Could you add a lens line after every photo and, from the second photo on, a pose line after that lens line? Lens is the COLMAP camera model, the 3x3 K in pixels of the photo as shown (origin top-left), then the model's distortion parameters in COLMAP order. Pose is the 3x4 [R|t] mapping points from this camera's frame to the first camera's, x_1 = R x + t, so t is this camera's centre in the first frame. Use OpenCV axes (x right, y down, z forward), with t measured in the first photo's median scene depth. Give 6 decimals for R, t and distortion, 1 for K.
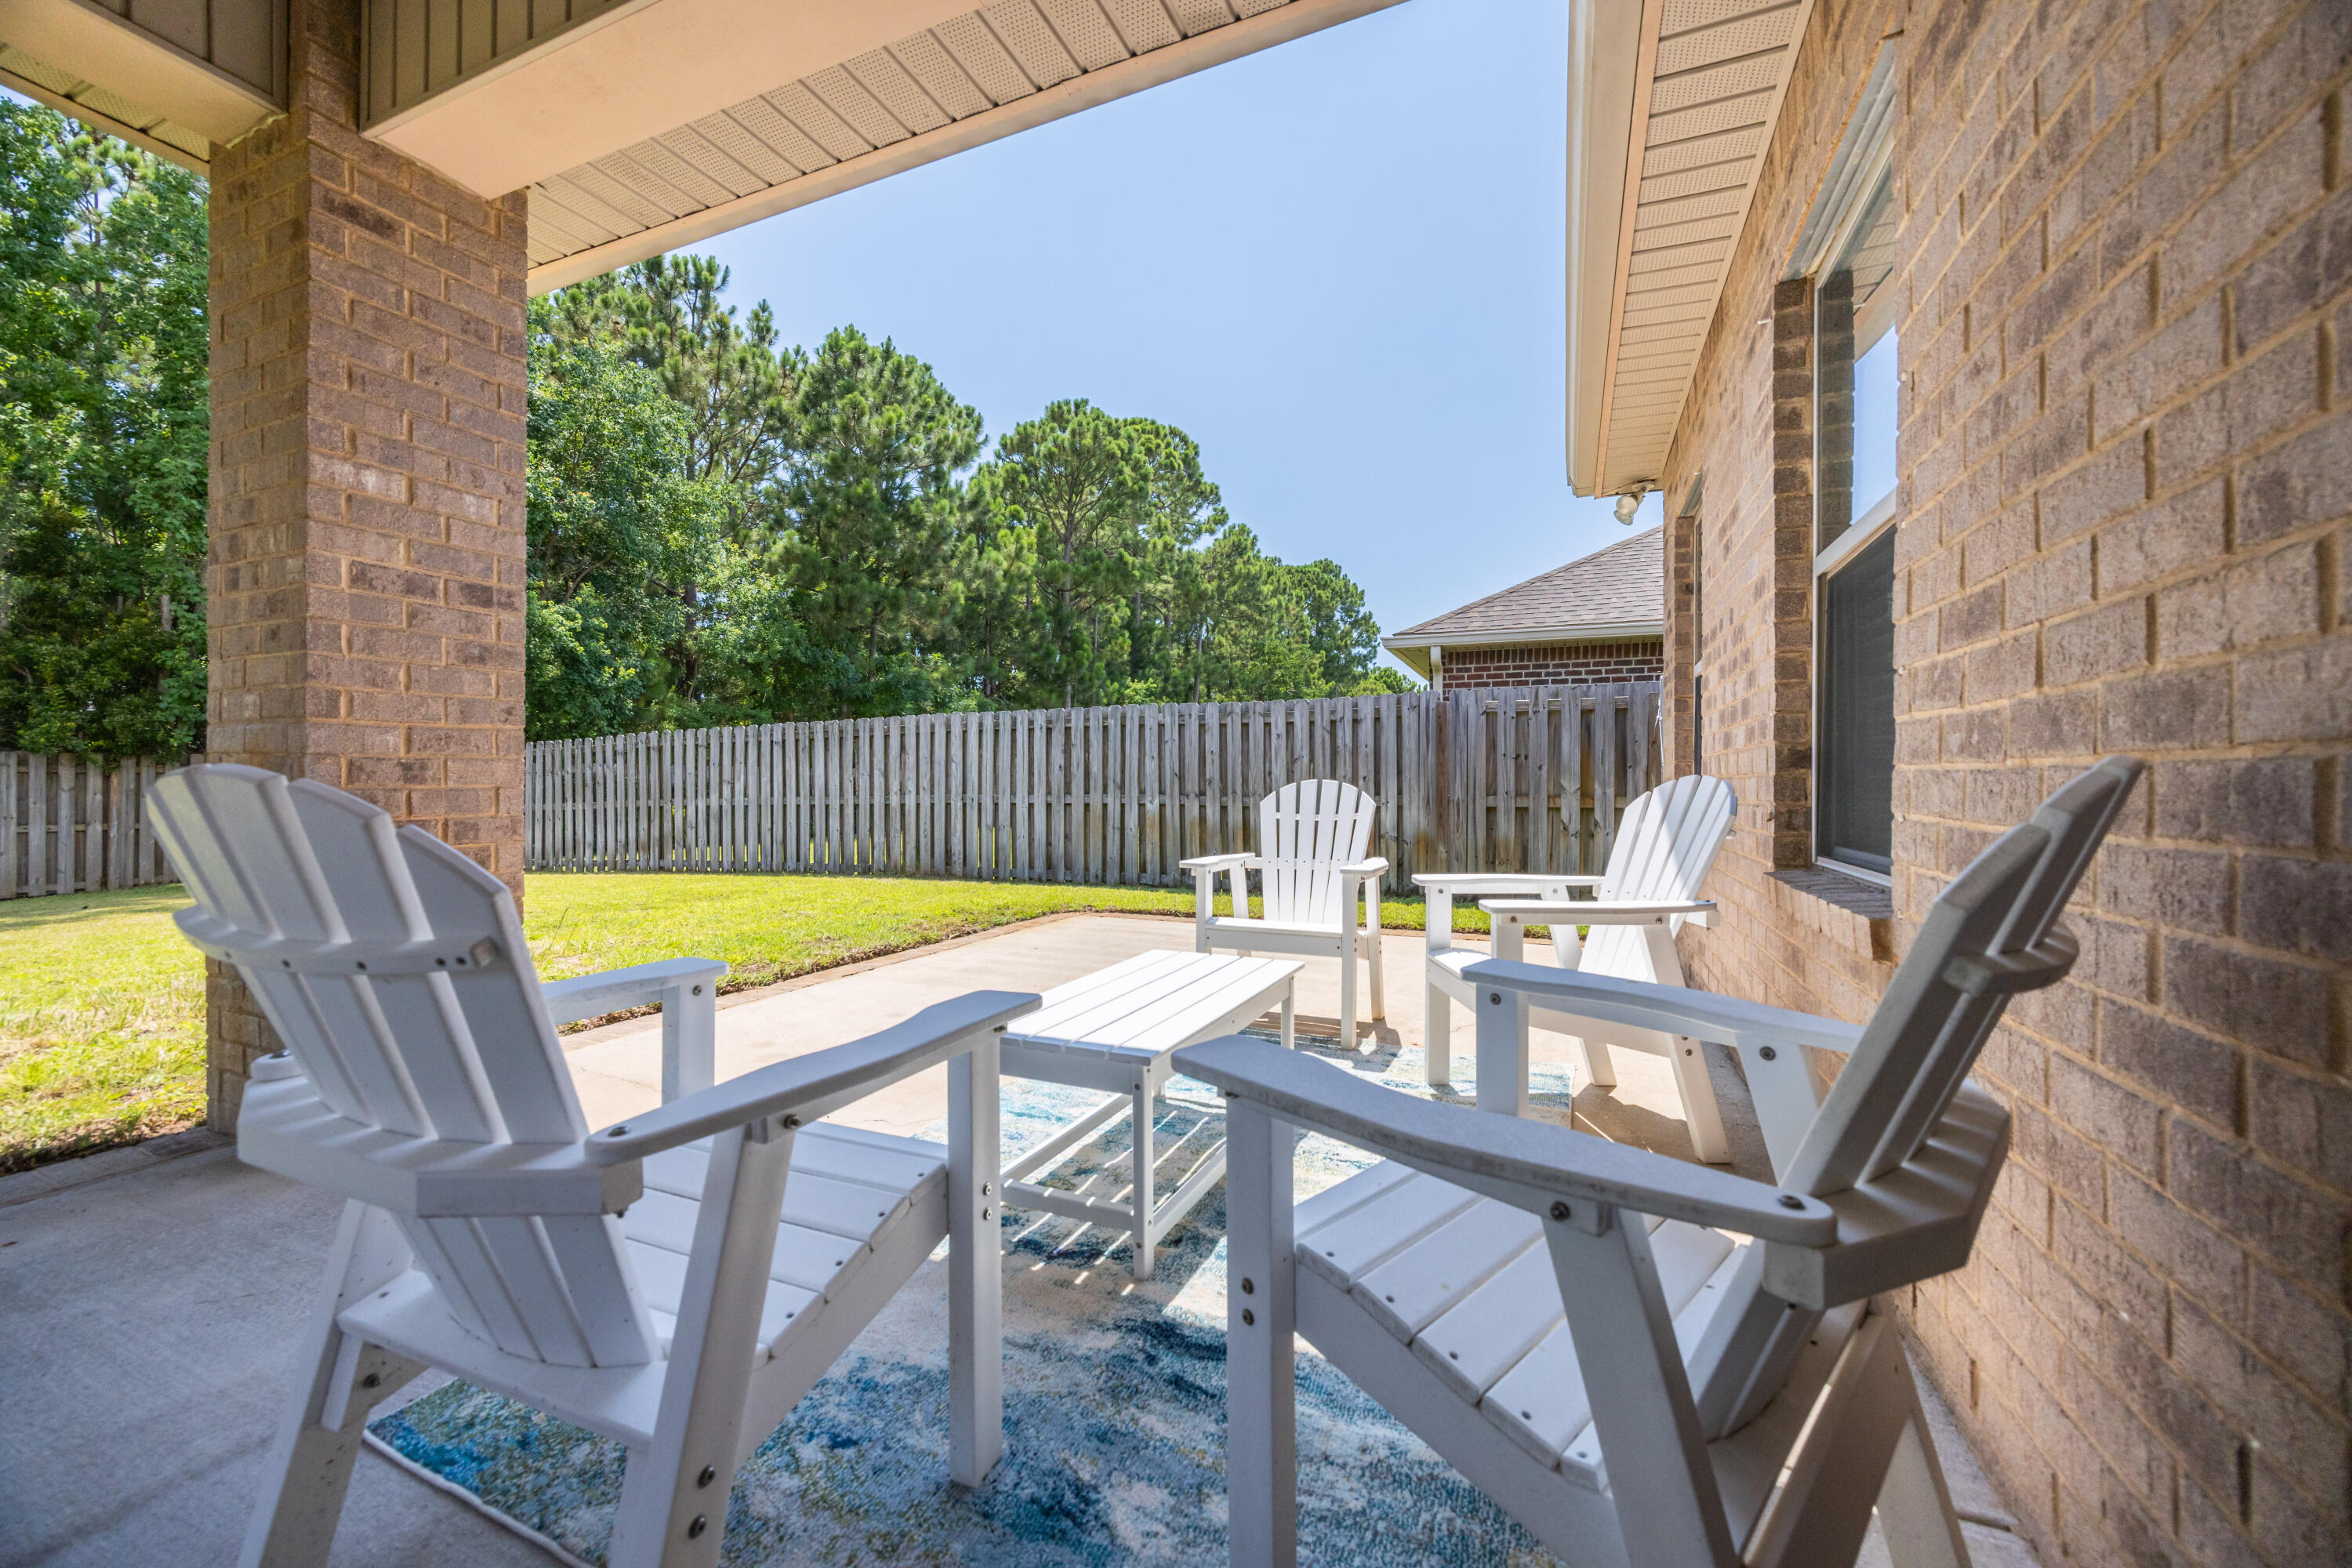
lens RADIAL K [[905.1, 0, 1176.0], [0, 905.1, 784.0], [0, 0, 1]] dist [0.000174, -0.000005]
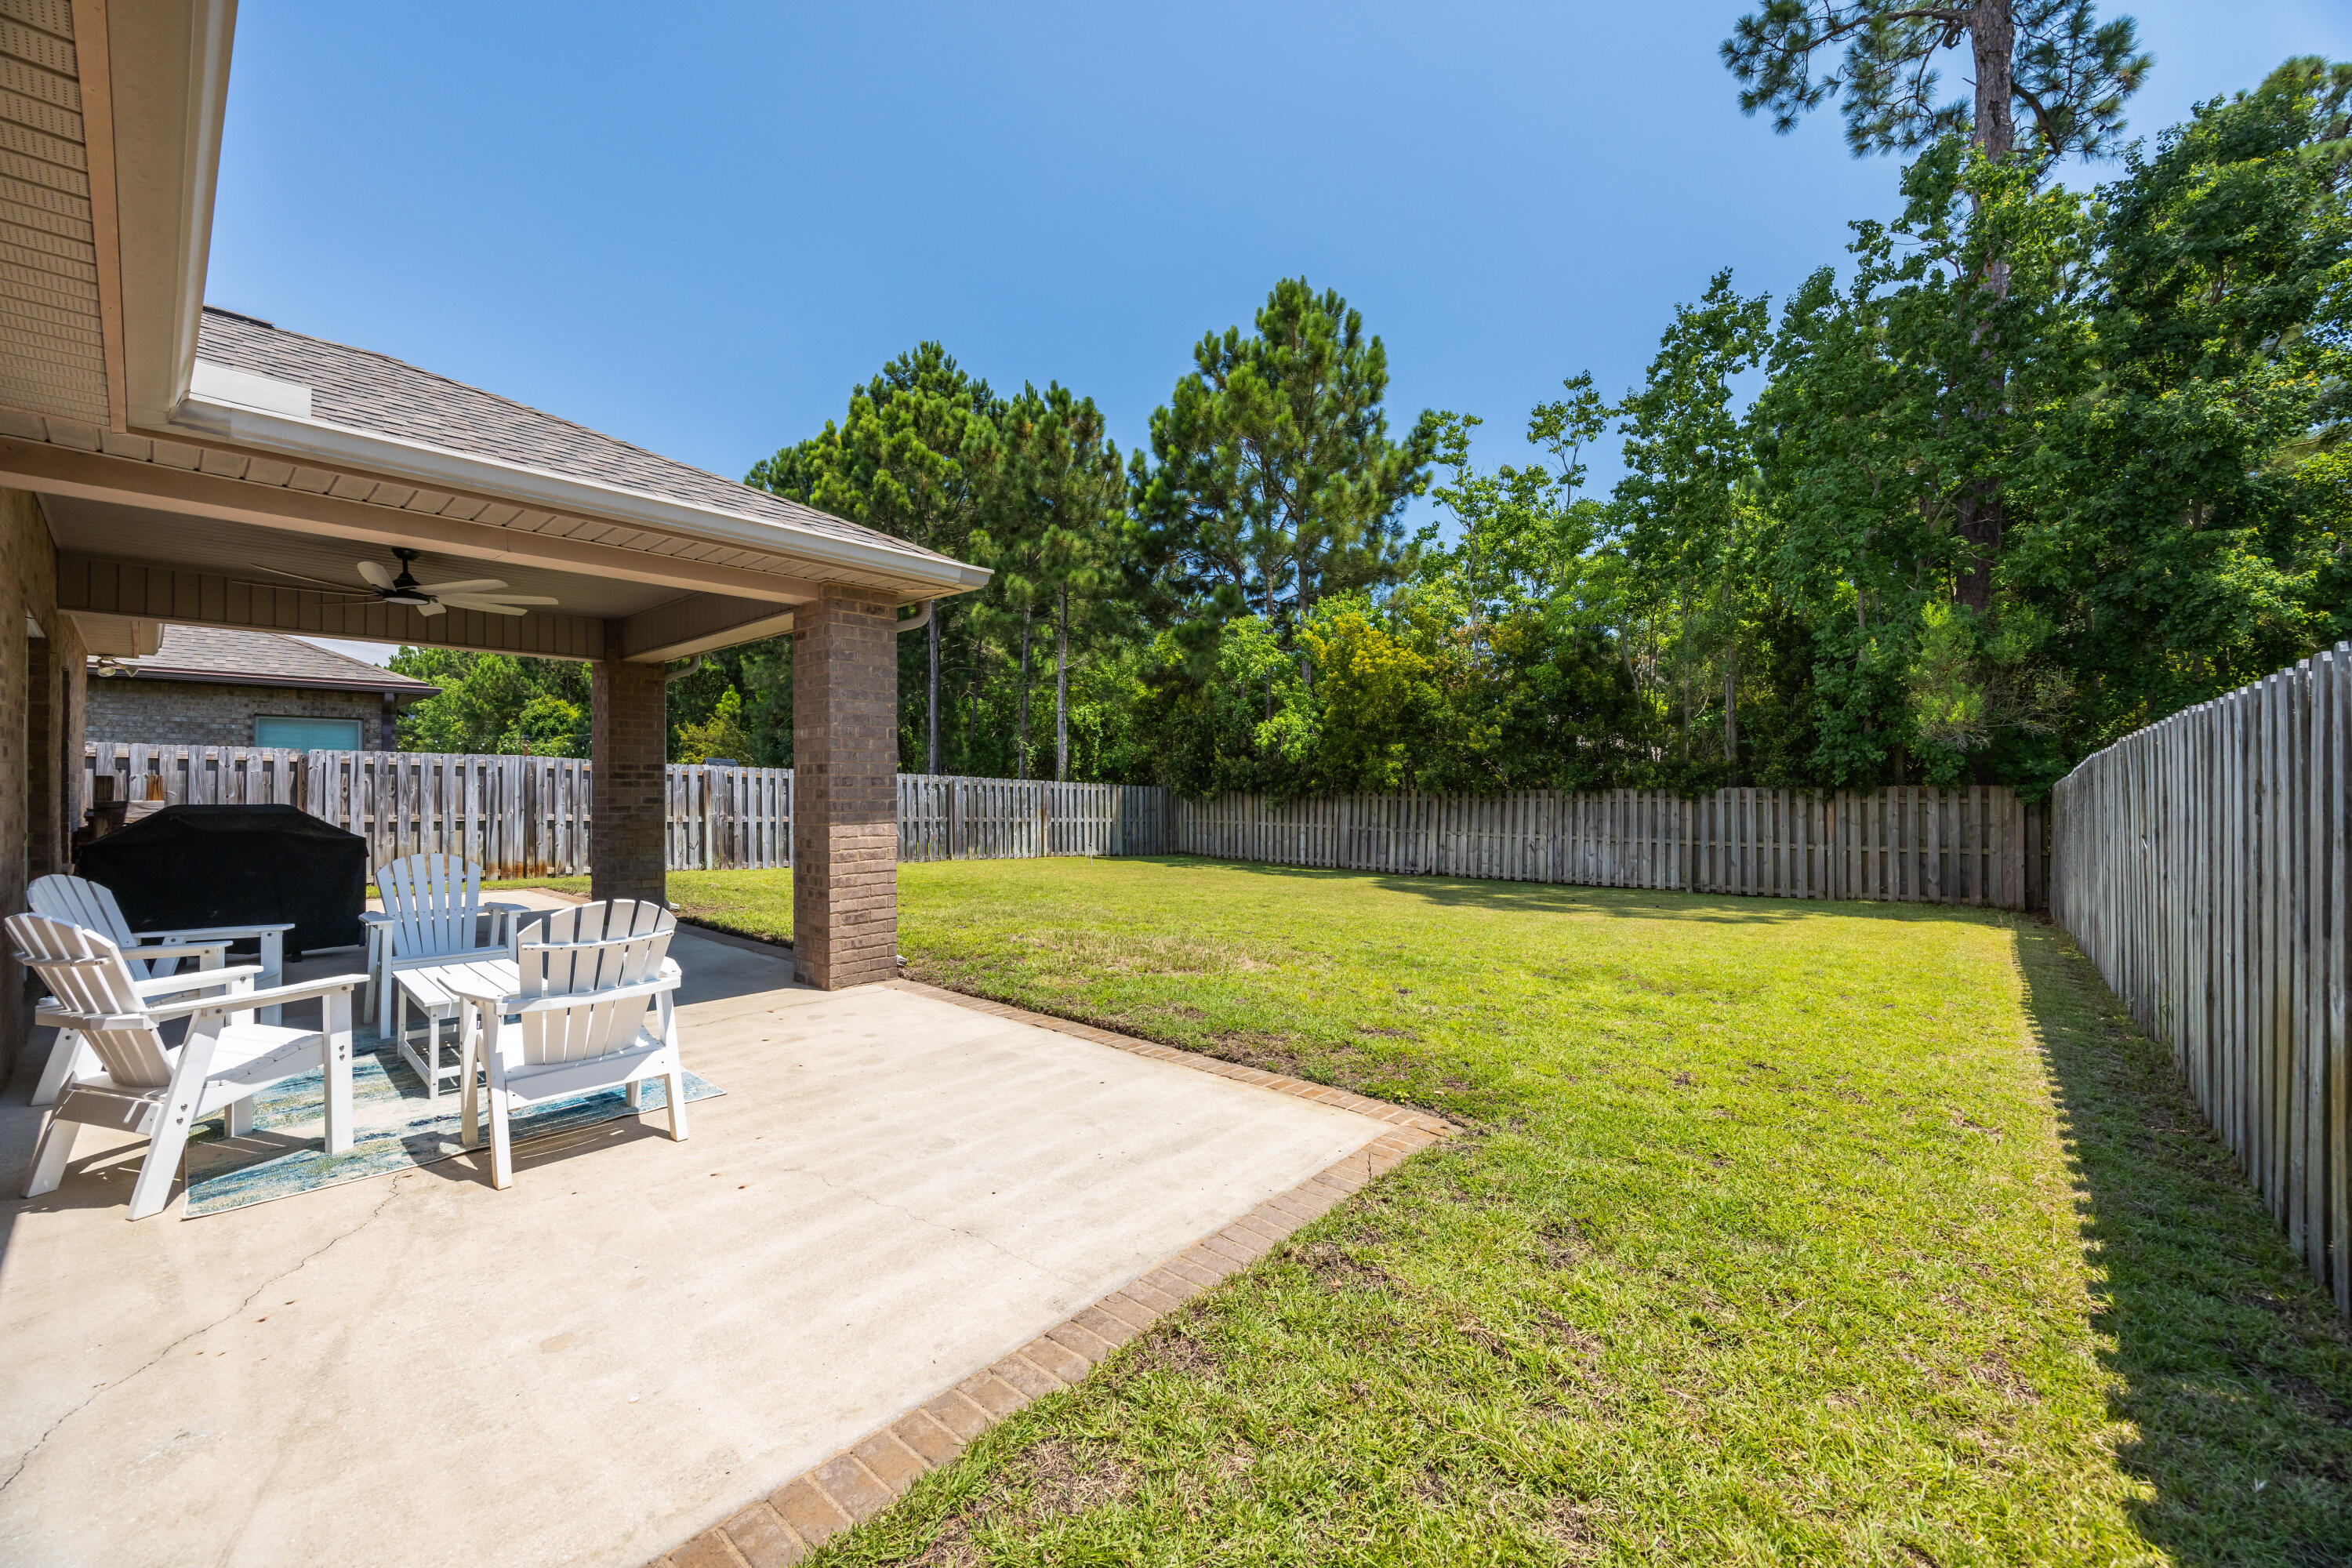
lens RADIAL K [[905.1, 0, 1176.0], [0, 905.1, 784.0], [0, 0, 1]] dist [0.000174, -0.000005]
pose [[-0.311237, -0.004252, -0.950323, 0.338469], [-0.000830, 0.999991, -0.004202, -0.043576], [0.950332, -0.000519, -0.311238, 0.726923]]
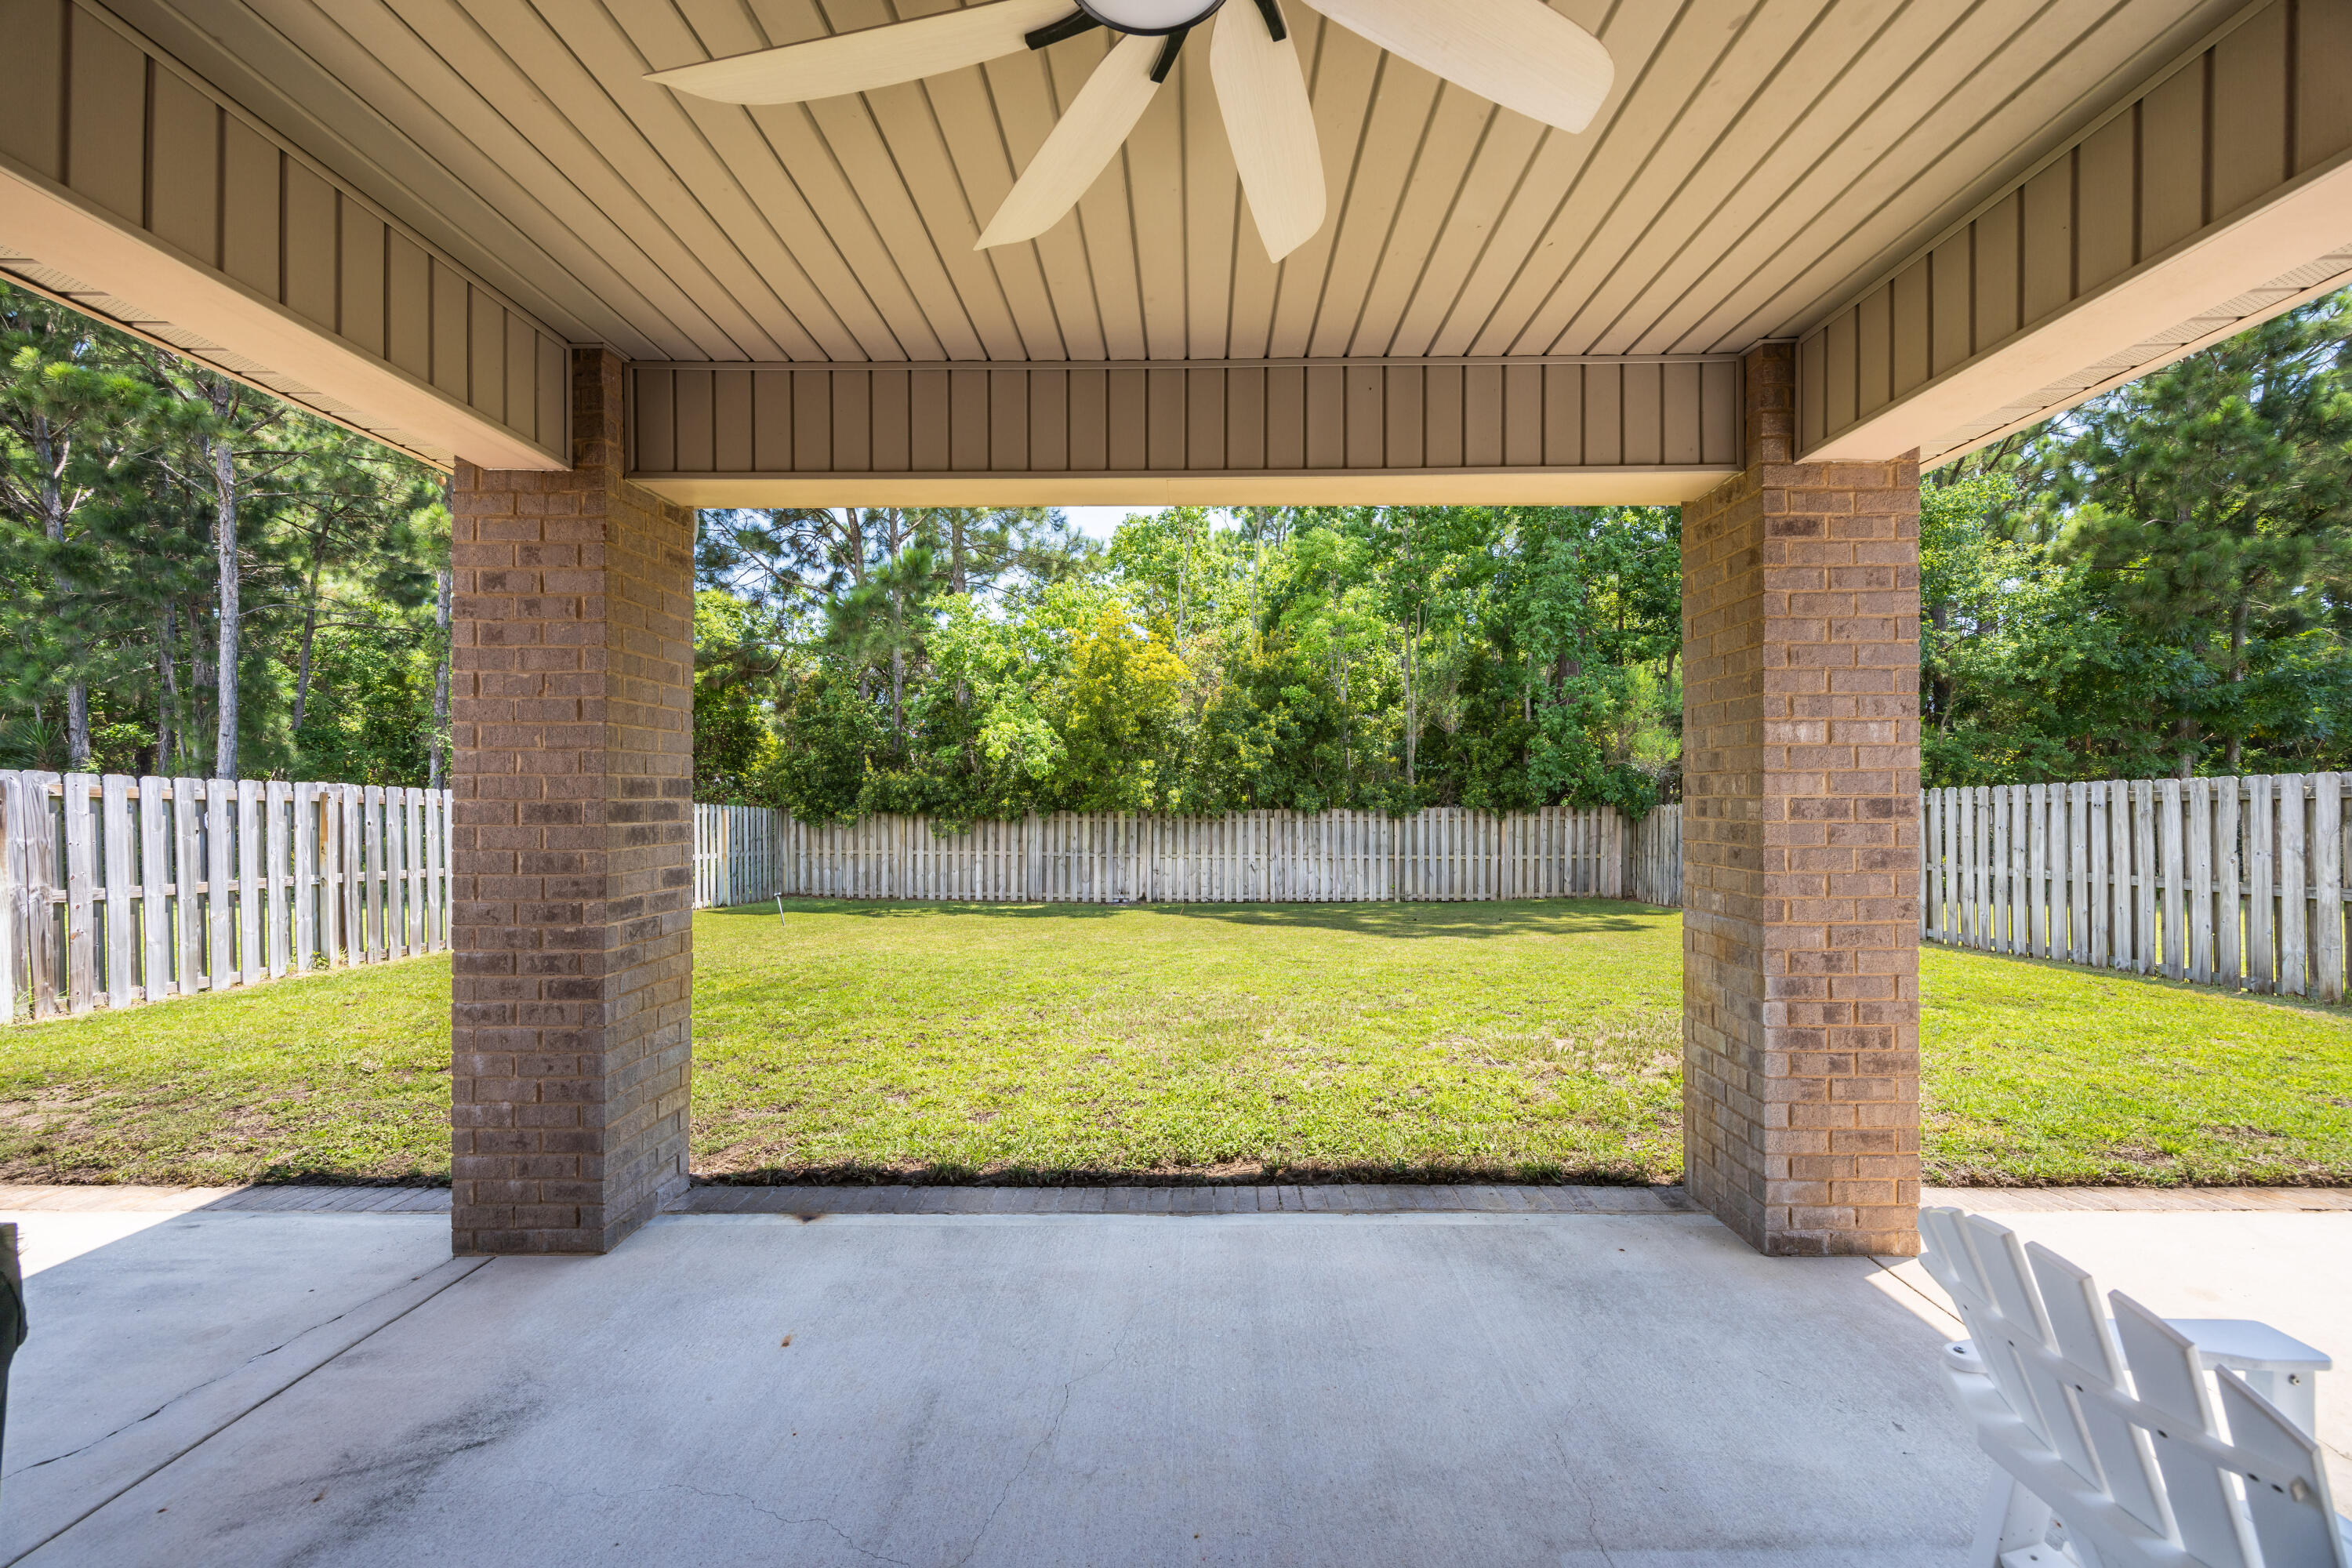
lens RADIAL K [[913.7, 0, 1182.0], [0, 913.7, 796.4], [0, 0, 1]] dist [-0.001782, 0.000350]
pose [[0.388128, -0.004457, -0.921595, -0.012485], [0.000359, 0.999989, -0.004685, -0.060284], [0.921606, 0.001487, 0.388125, -0.074571]]
